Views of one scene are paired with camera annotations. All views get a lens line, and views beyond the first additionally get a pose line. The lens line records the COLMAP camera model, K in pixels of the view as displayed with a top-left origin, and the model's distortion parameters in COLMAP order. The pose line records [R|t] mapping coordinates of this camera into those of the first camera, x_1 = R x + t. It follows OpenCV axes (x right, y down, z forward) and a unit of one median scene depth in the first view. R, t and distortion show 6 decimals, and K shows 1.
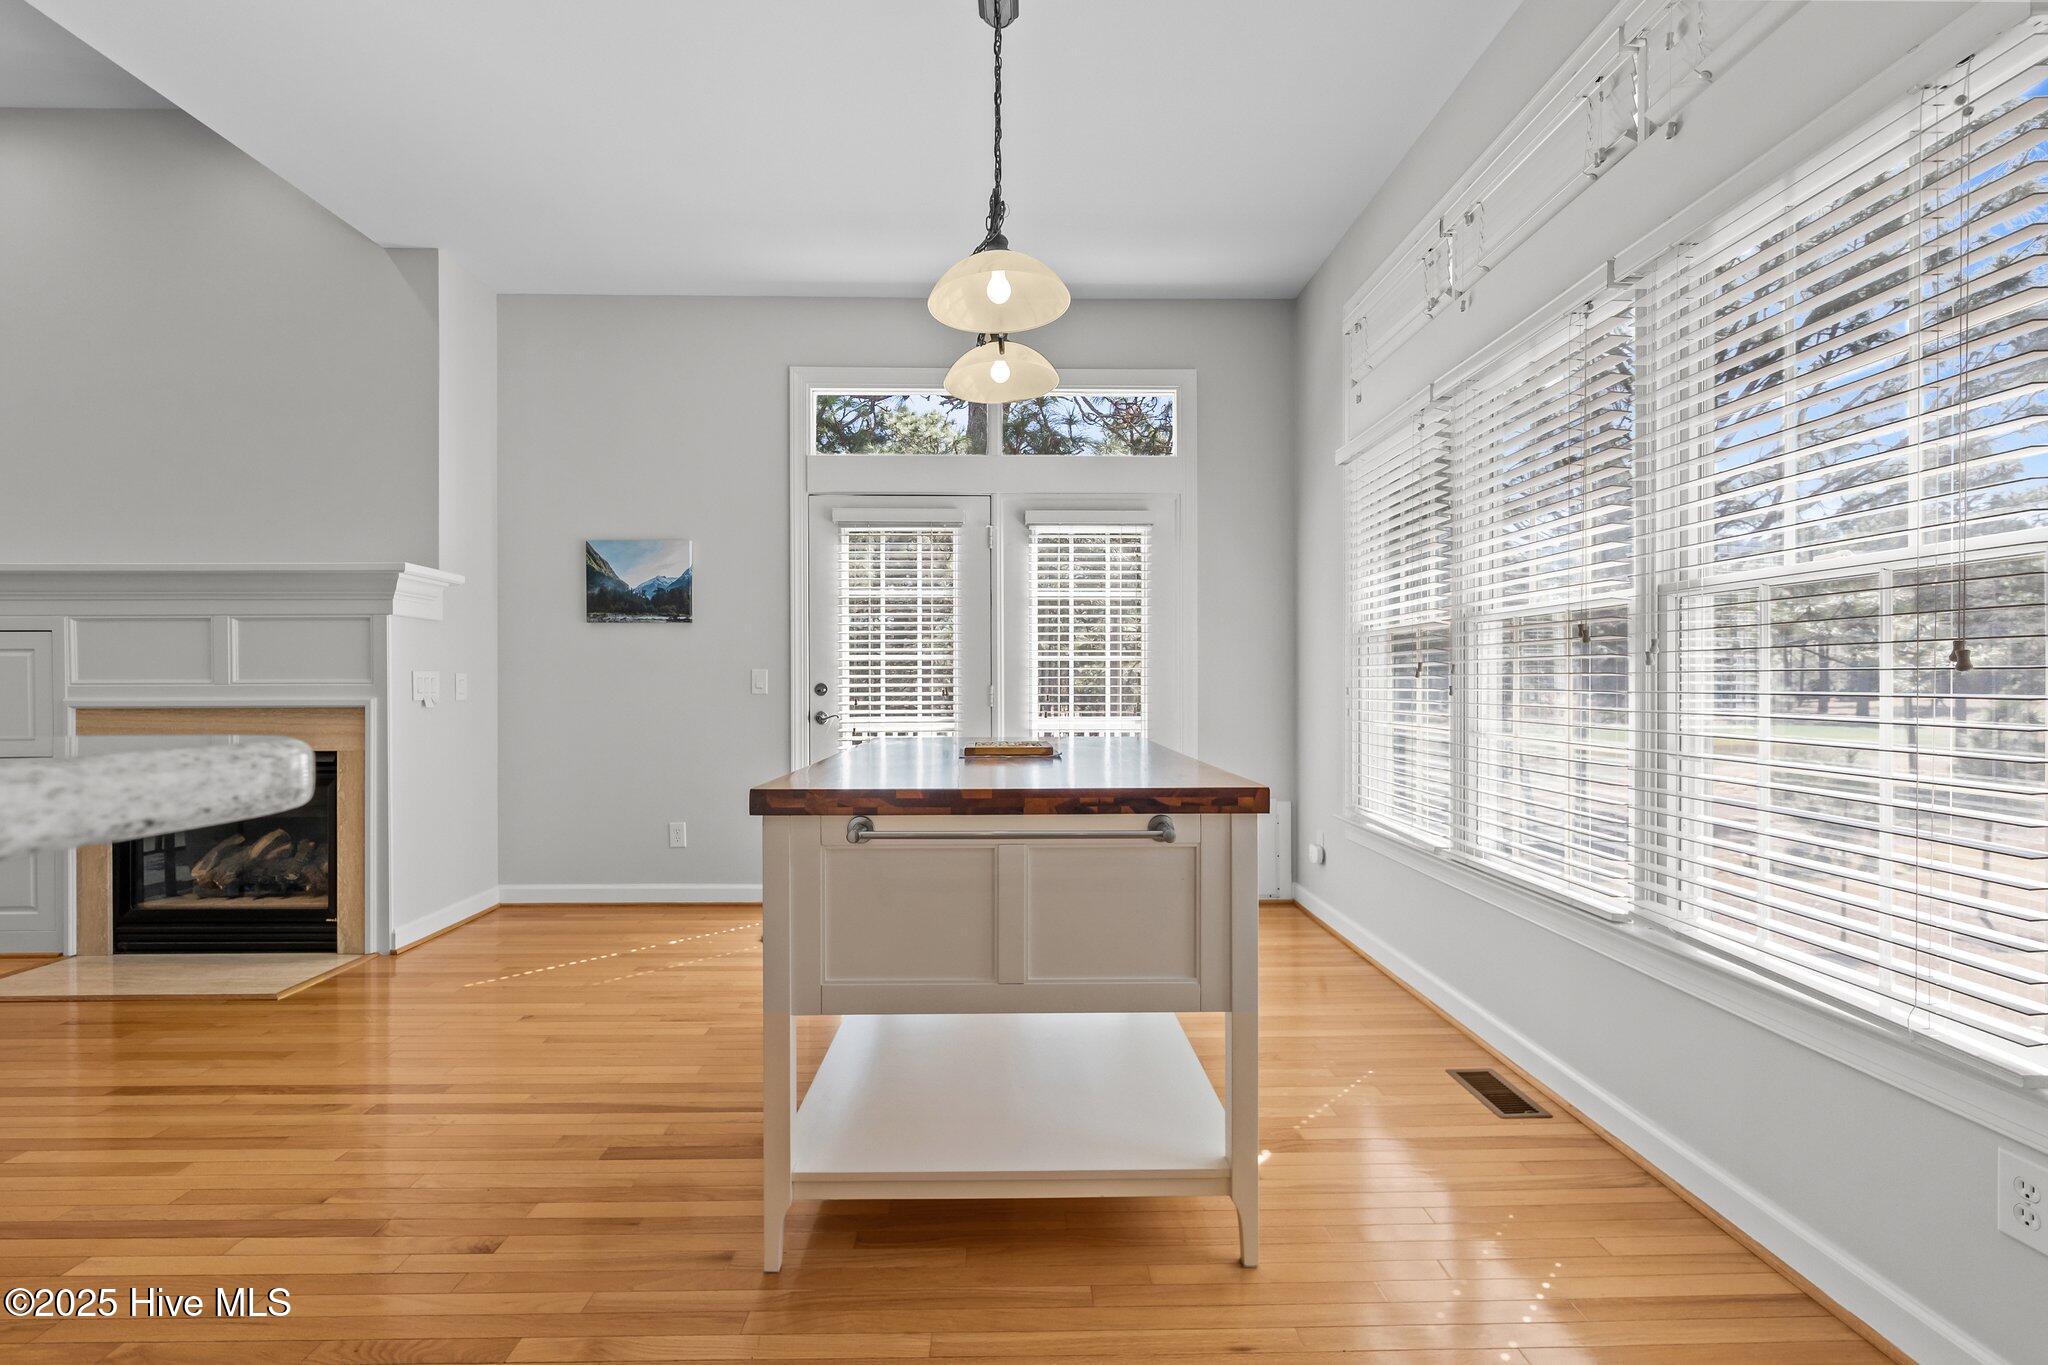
lens RADIAL K [[894.0, 0, 1024.2], [0, 894.0, 684.8], [0, 0, 1]] dist [0.001342, 0.000087]
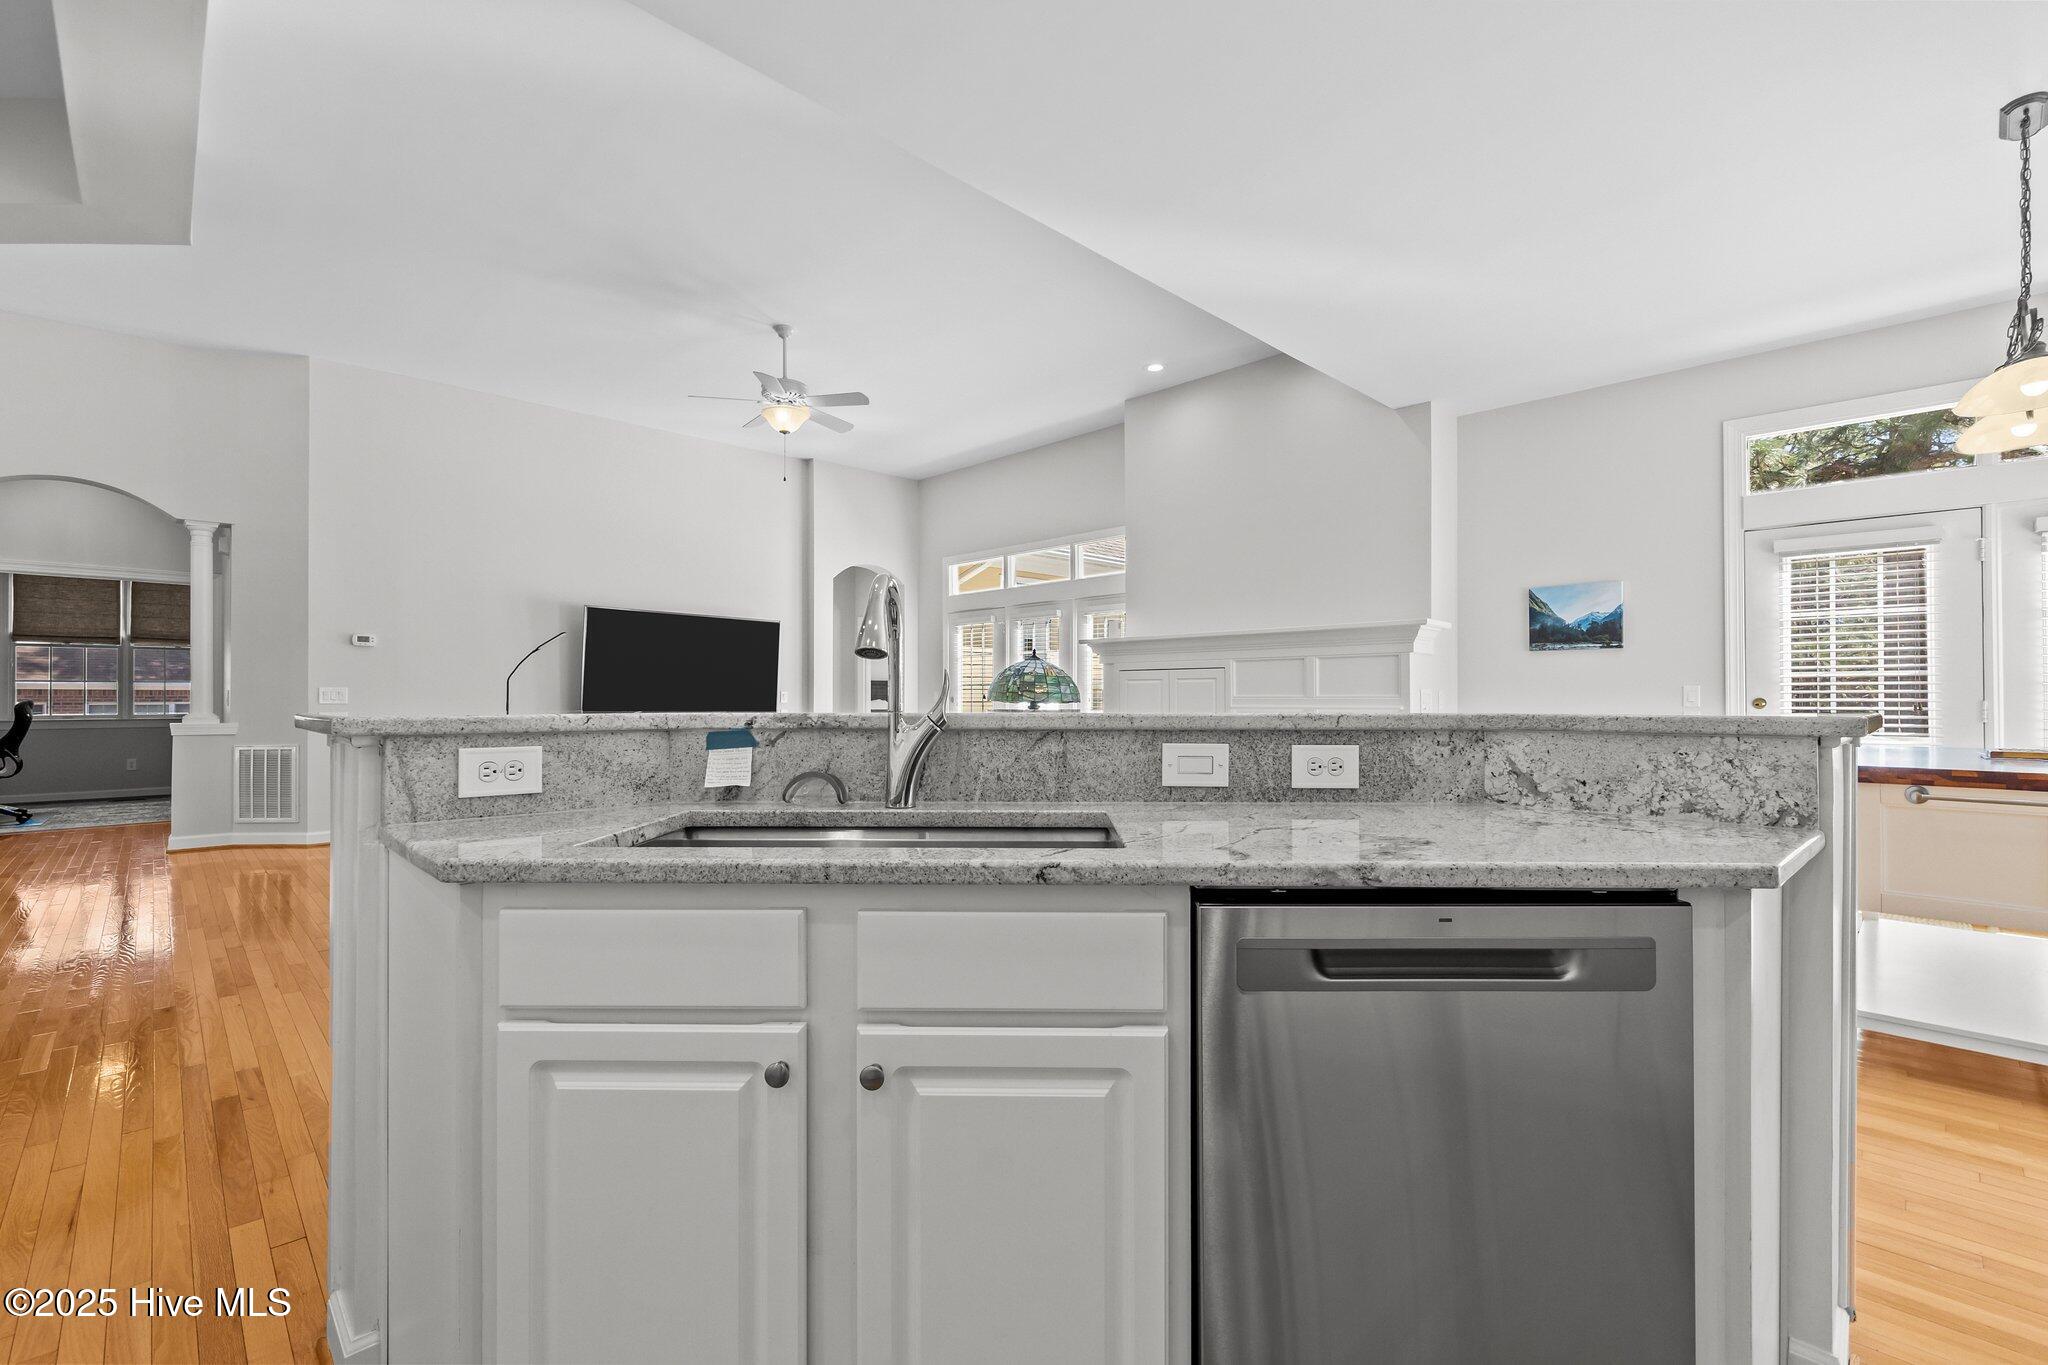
lens RADIAL K [[894.0, 0, 1015.5], [0, 894.0, 686.8], [0, 0, 1]] dist [0.001342, 0.000087]
pose [[0.682235, -0.005753, -0.731110, -0.043992], [-0.004284, 0.999920, -0.011866, 0.001577], [0.731120, 0.011227, 0.682156, -0.447520]]
